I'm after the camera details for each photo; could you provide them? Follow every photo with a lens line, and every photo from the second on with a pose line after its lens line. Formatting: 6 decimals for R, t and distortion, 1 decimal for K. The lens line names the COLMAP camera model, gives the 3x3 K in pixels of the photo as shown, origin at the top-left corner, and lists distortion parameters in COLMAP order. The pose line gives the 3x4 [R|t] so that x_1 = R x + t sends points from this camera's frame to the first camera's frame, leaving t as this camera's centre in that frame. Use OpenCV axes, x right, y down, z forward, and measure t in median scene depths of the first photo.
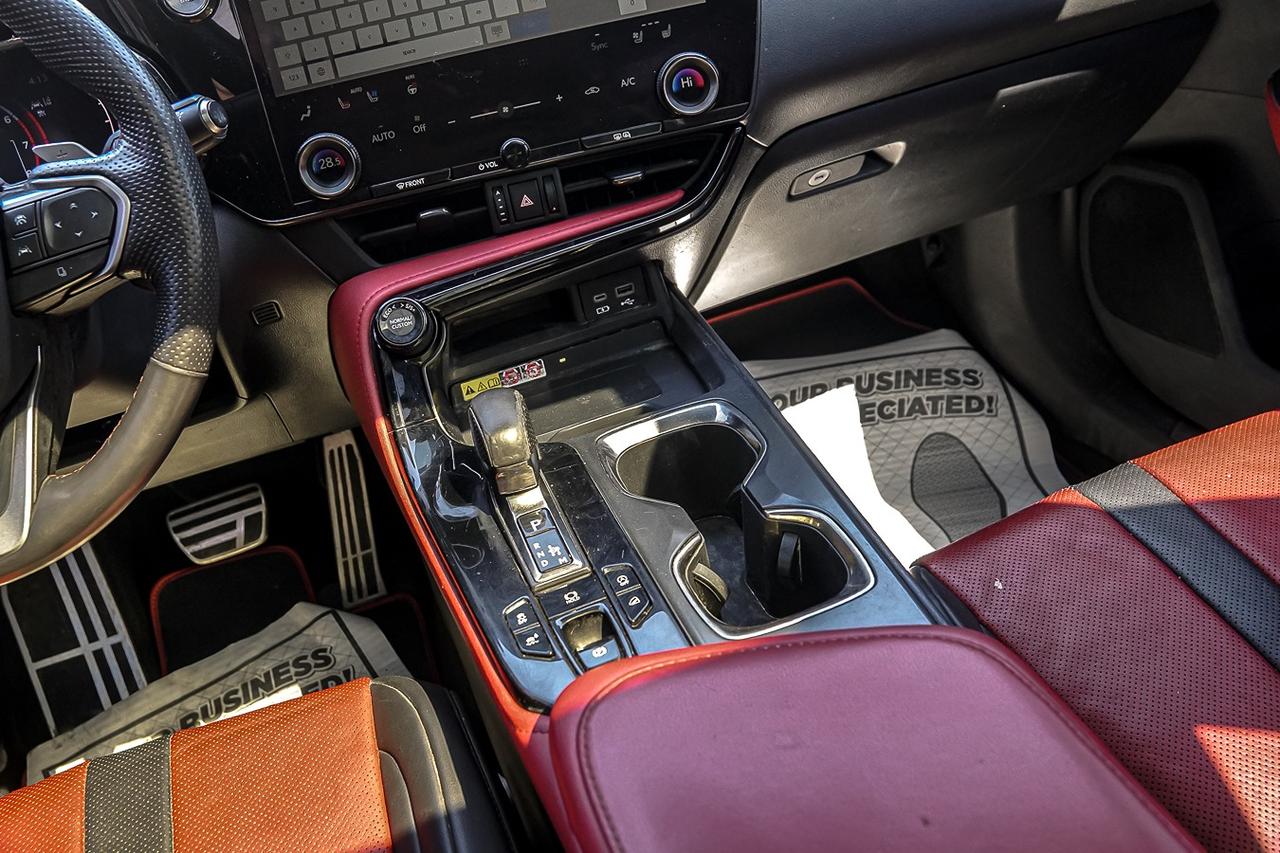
lens RADIAL K [[1038.6, 0, 603.7], [0, 1038.6, 433.7], [0, 0, 1]] dist [-0.137115, 0.109273]
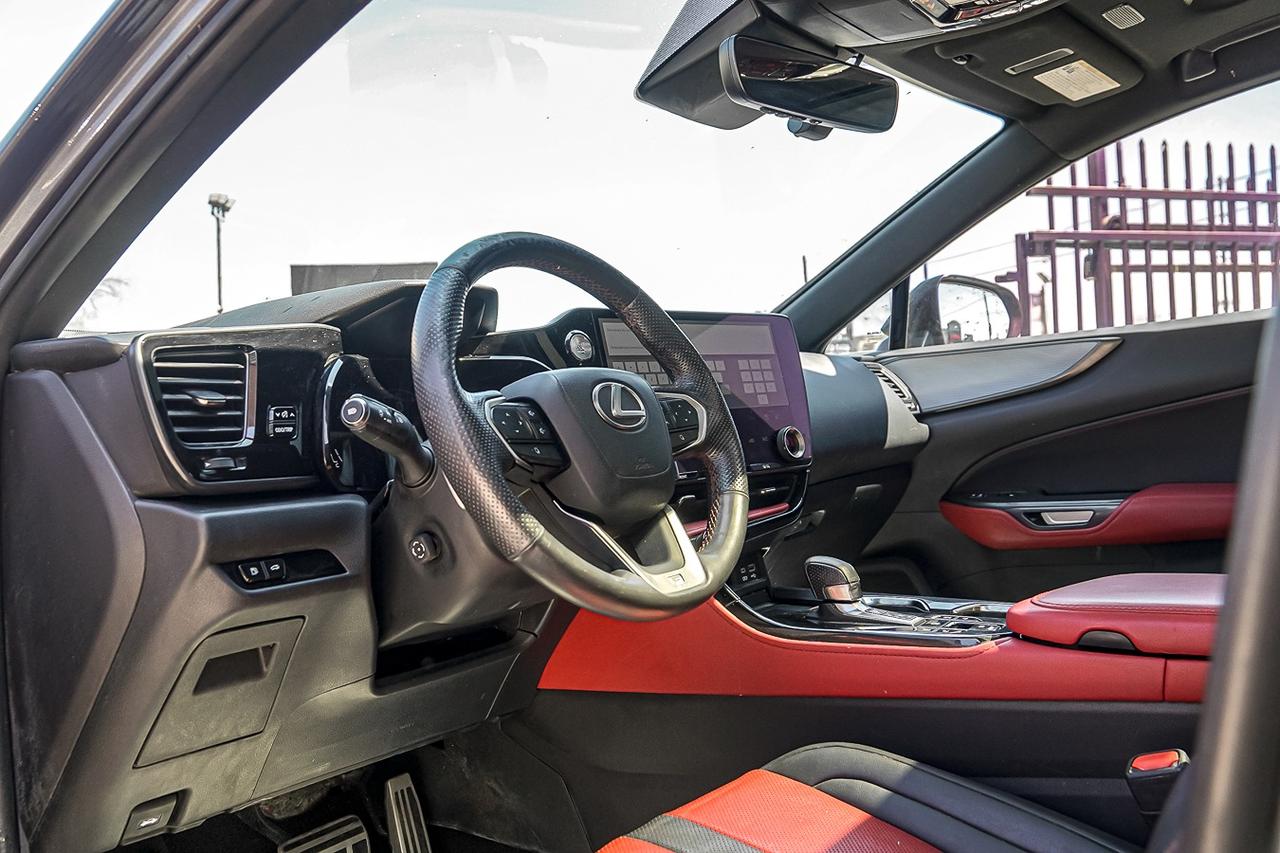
lens RADIAL K [[1038.6, 0, 603.7], [0, 1038.6, 433.7], [0, 0, 1]] dist [-0.137115, 0.109273]
pose [[0.834915, 0.115572, 0.538108, -1.144945], [0.223483, 0.822285, -0.523357, 0.517519], [-0.502964, 0.557216, 0.660710, -0.066519]]
